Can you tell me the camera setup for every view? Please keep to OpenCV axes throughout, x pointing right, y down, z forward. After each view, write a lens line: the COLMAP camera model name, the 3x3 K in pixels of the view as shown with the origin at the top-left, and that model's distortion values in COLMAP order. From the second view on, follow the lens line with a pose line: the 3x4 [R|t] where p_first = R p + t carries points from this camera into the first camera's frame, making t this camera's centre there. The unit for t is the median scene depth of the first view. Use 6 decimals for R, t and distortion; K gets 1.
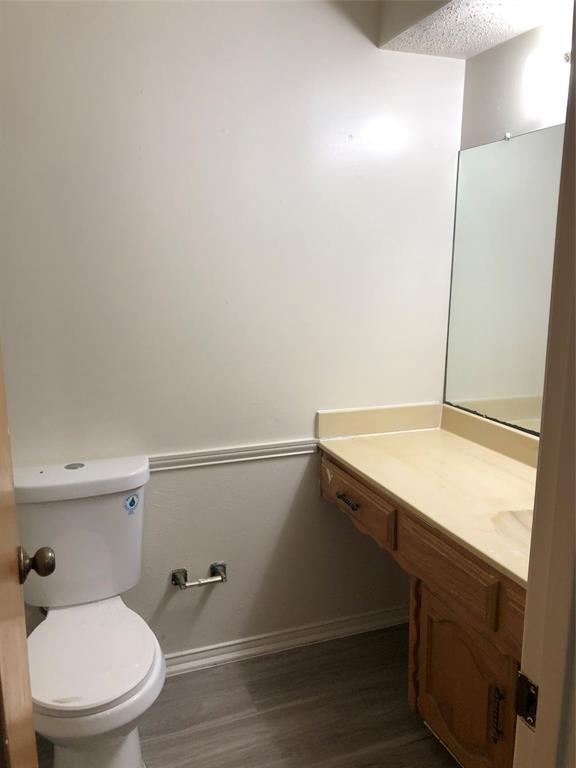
lens RADIAL K [[640.1, 0, 288.3], [0, 640.1, 397.6], [0, 0, 1]] dist [0.124343, -0.000072]
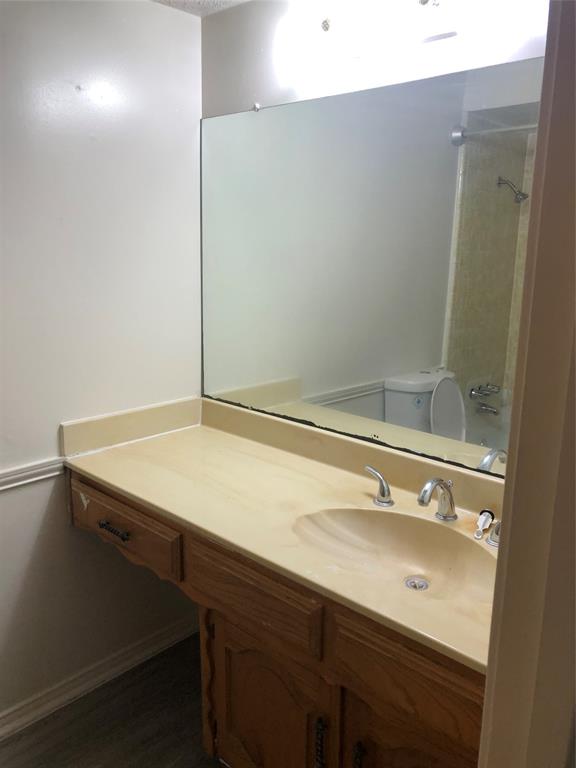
lens RADIAL K [[649.6, 0, 288.0], [0, 649.6, 384.0], [0, 0, 1]] dist [-0.003149, 0.102400]
pose [[0.901710, -0.084816, 0.423940, -0.045915], [0.081662, 0.996330, 0.025639, -0.029594], [-0.424559, 0.011501, 0.905327, 0.160870]]
